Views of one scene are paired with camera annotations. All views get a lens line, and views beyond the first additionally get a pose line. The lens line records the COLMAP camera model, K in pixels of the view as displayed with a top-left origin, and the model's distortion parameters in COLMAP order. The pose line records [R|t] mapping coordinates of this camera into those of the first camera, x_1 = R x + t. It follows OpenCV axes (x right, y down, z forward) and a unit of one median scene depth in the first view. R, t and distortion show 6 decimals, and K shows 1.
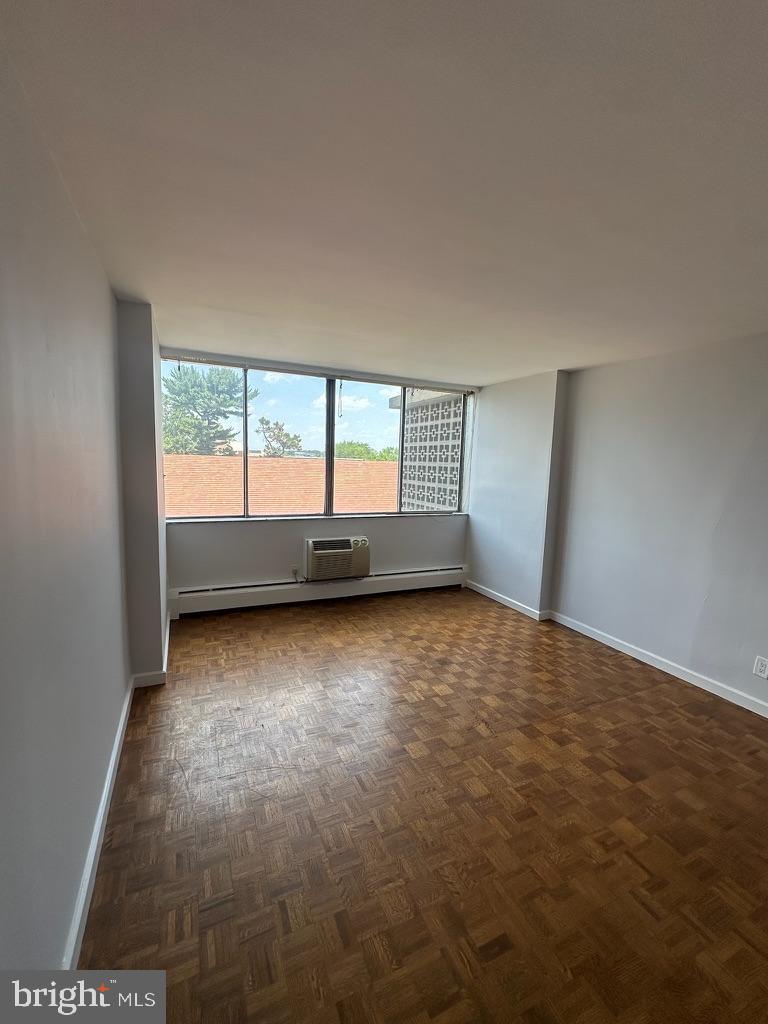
lens RADIAL K [[432.3, 0, 388.2], [0, 432.3, 512.8], [0, 0, 1]] dist [0.000099, 0.000005]
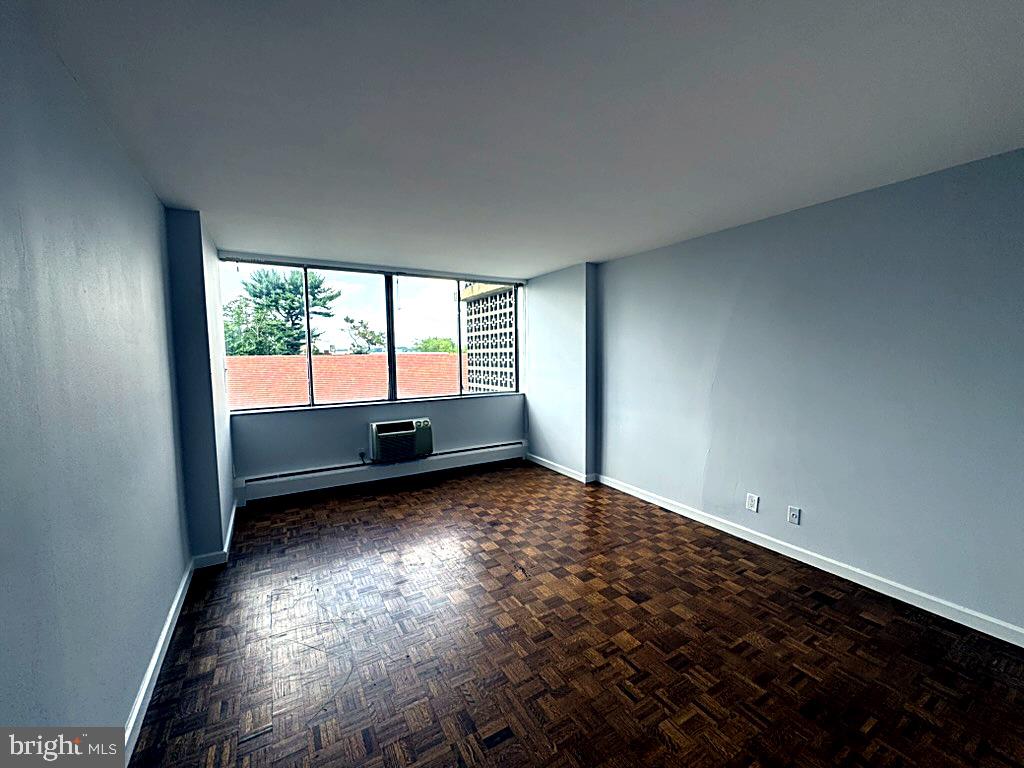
lens RADIAL K [[409.9, 0, 511.2], [0, 409.9, 387.1], [0, 0, 1]] dist [0.001049, -0.000357]
pose [[0.994429, -0.052248, 0.091551, 0.109738], [0.055379, 0.997952, -0.032008, 0.036347], [-0.089691, 0.036899, 0.995286, -0.079175]]
